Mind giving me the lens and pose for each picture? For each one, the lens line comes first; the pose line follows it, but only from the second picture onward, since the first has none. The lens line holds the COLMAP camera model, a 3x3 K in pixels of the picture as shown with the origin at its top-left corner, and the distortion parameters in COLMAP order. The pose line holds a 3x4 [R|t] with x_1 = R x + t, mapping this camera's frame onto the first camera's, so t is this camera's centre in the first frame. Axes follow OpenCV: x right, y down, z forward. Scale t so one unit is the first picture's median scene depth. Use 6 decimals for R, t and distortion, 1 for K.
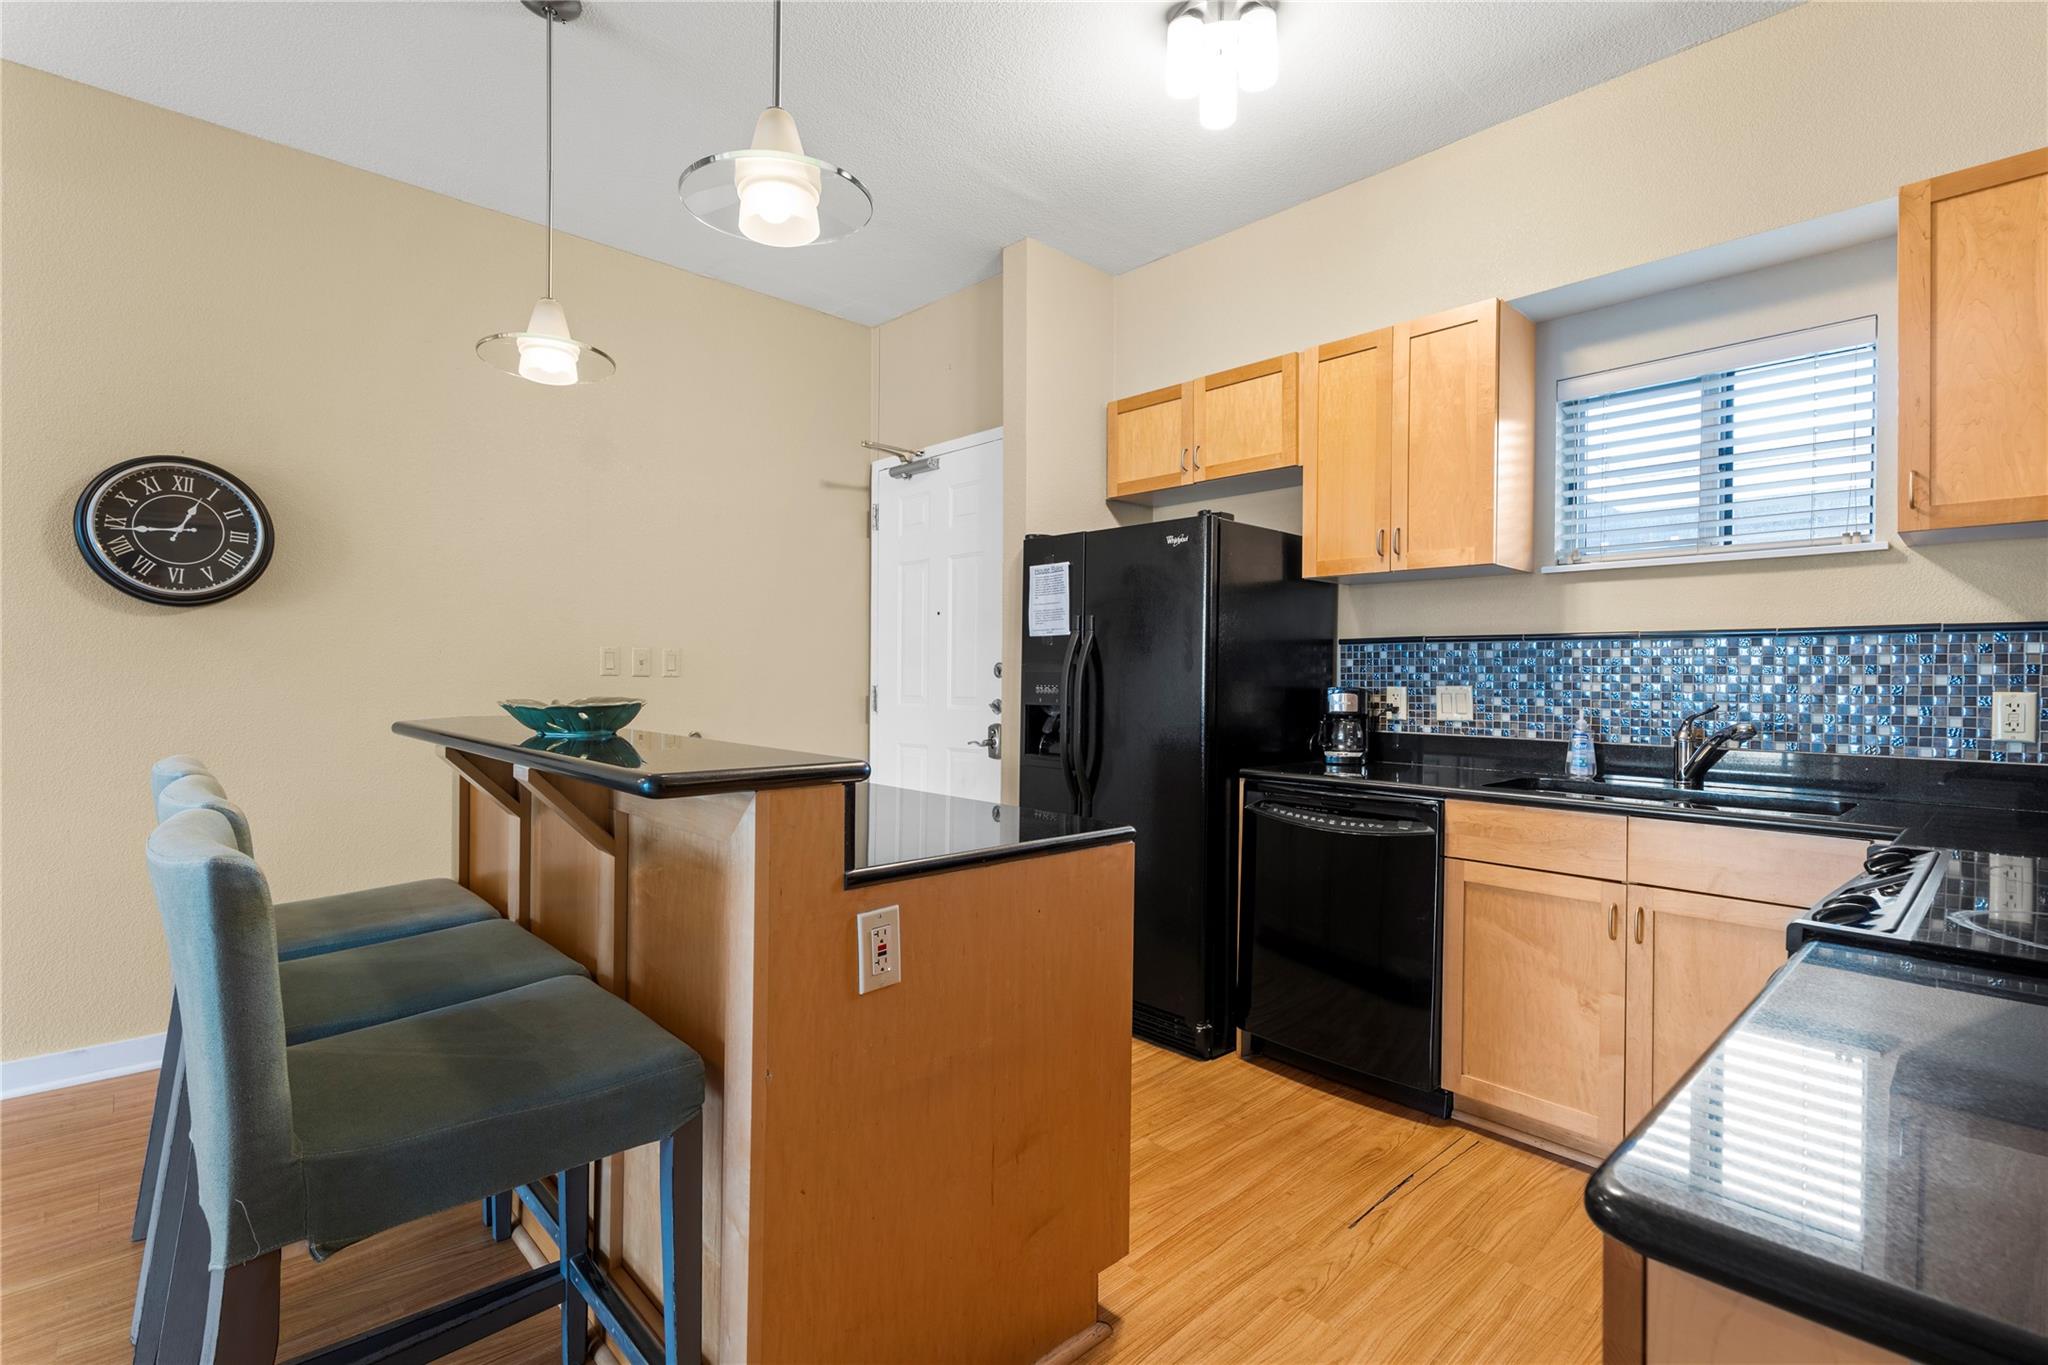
lens RADIAL K [[948.5, 0, 1024.0], [0, 948.5, 682.5], [0, 0, 1]] dist [0.009163, 0.000392]
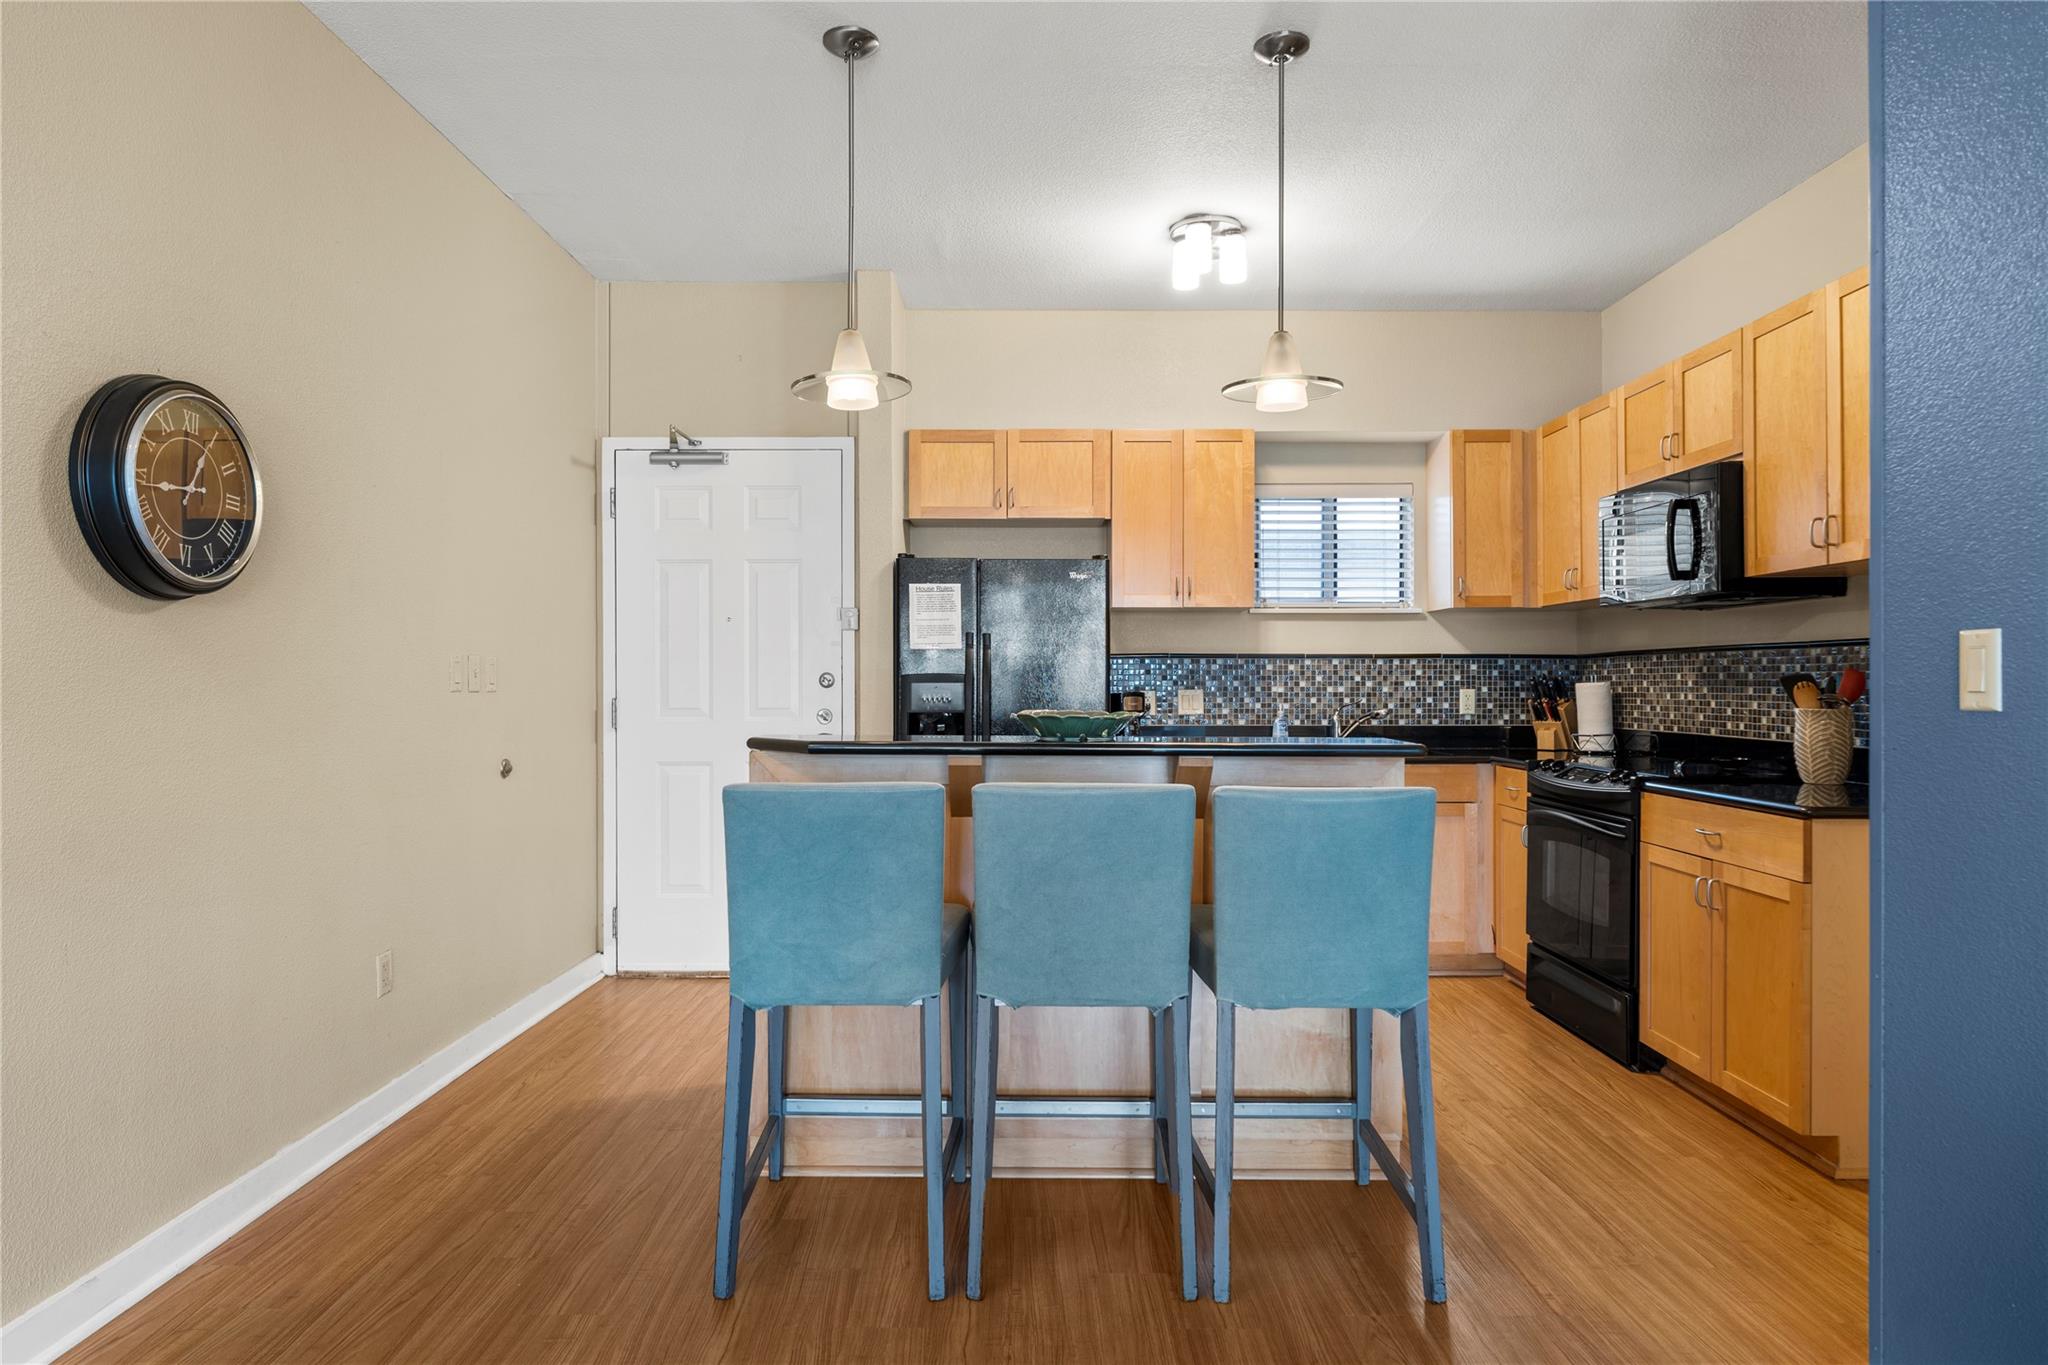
lens RADIAL K [[1196.8, 0, 1024.4], [0, 1196.8, 685.5], [0, 0, 1]] dist [-0.000718, 0.001301]
pose [[0.685655, -0.011788, 0.727831, -1.074045], [0.011576, 0.999919, 0.005290, -0.016279], [-0.727835, 0.004798, 0.685736, -0.020951]]
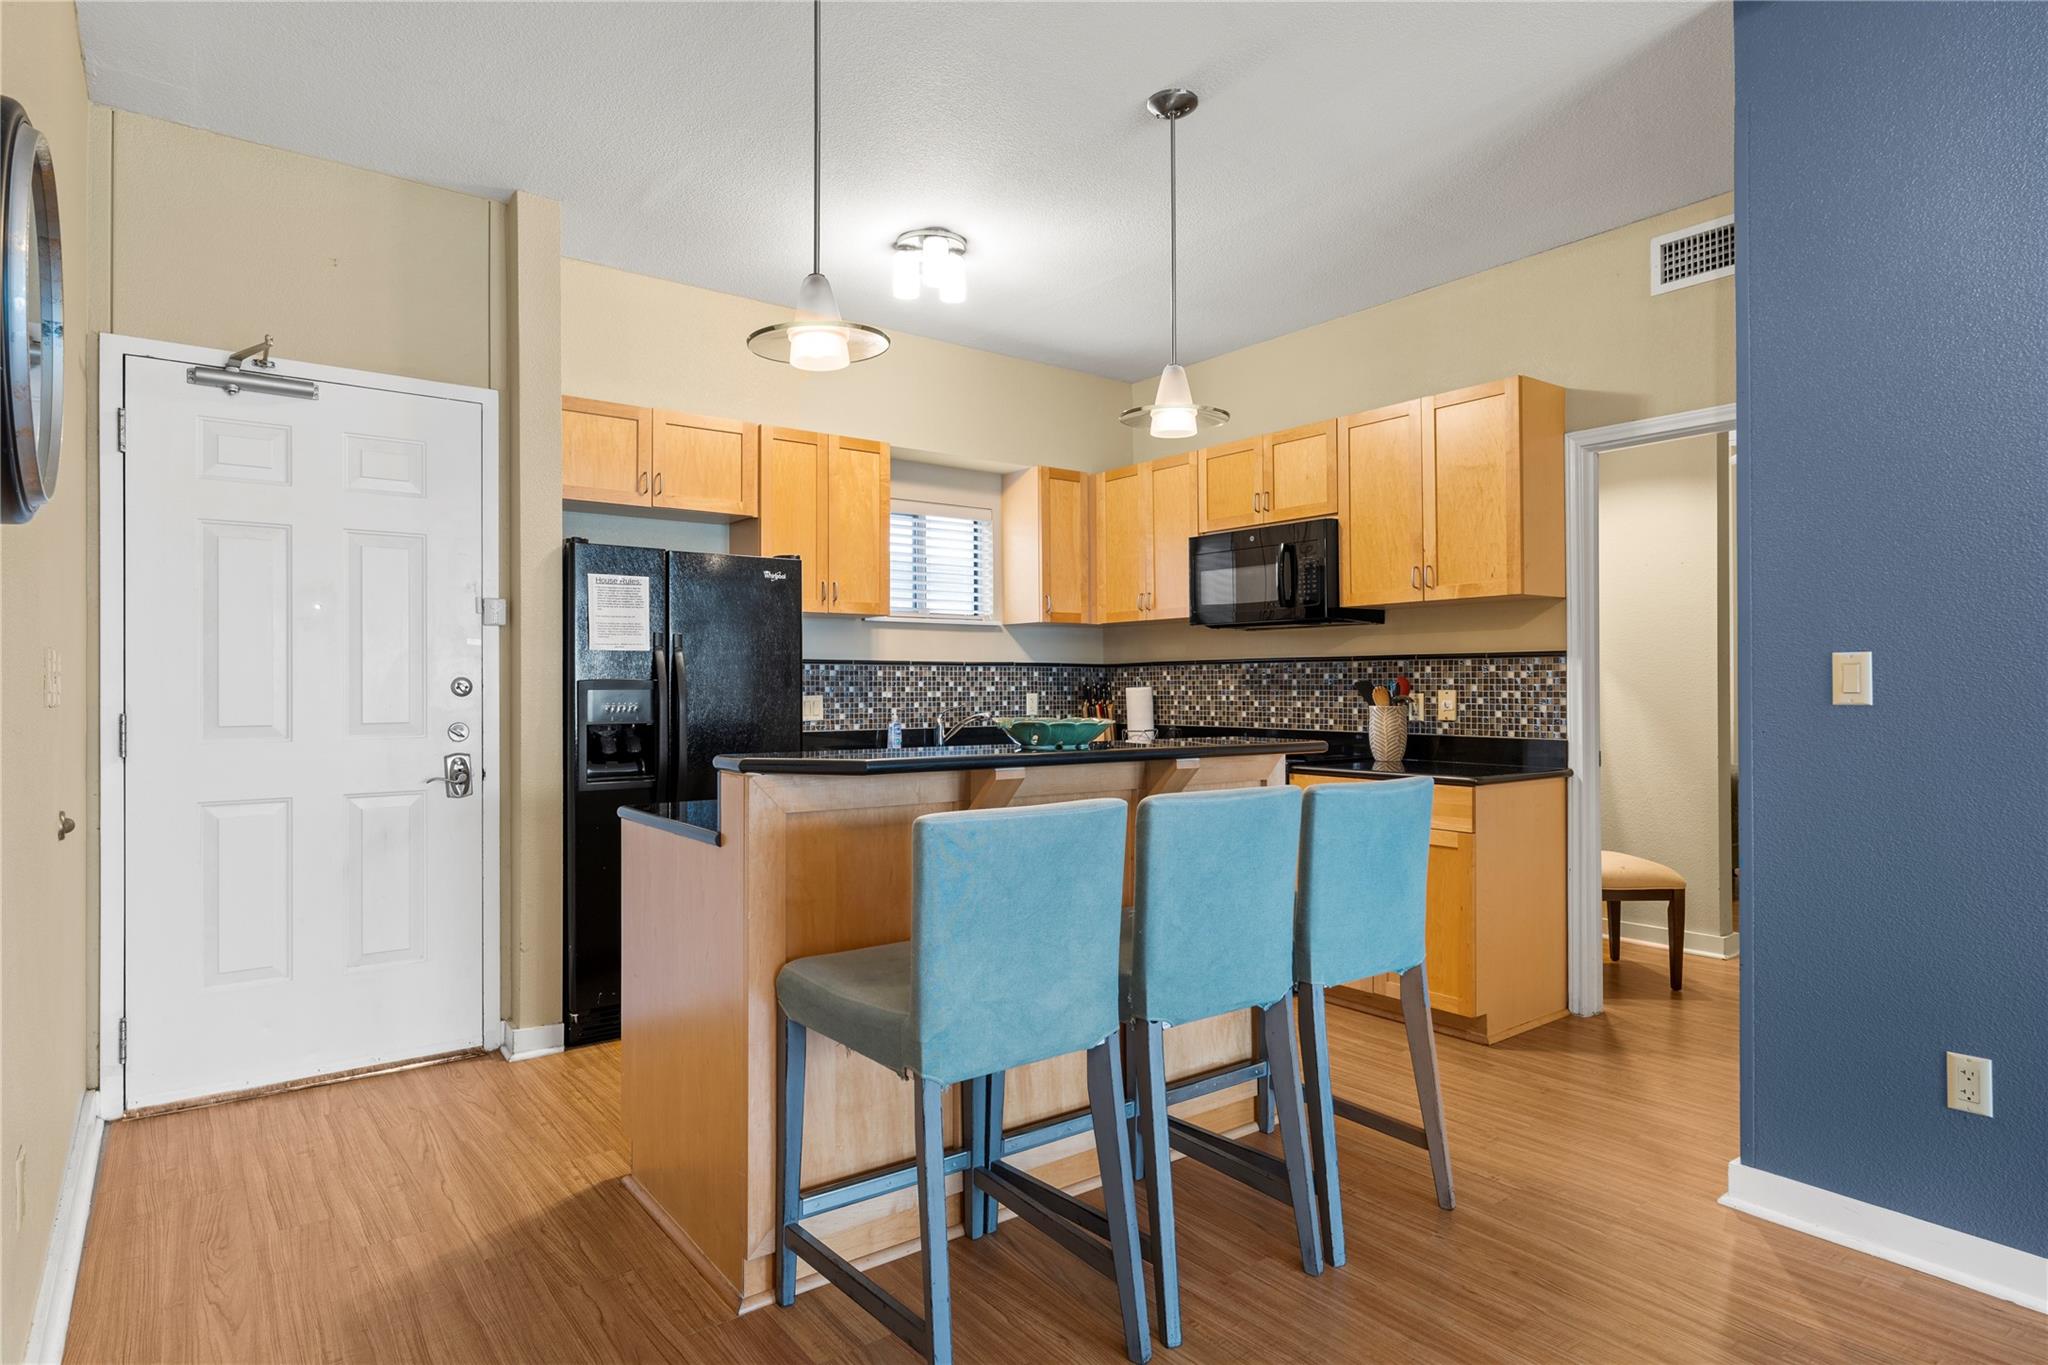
lens RADIAL K [[1113.3, 0, 1024.0], [0, 1113.3, 682.5], [0, 0, 1]] dist [0.001344, 0.001372]
pose [[0.106462, -0.006938, 0.994293, -1.224408], [0.010337, 0.999929, 0.005870, -0.023960], [-0.994263, 0.009653, 0.106526, 0.571523]]
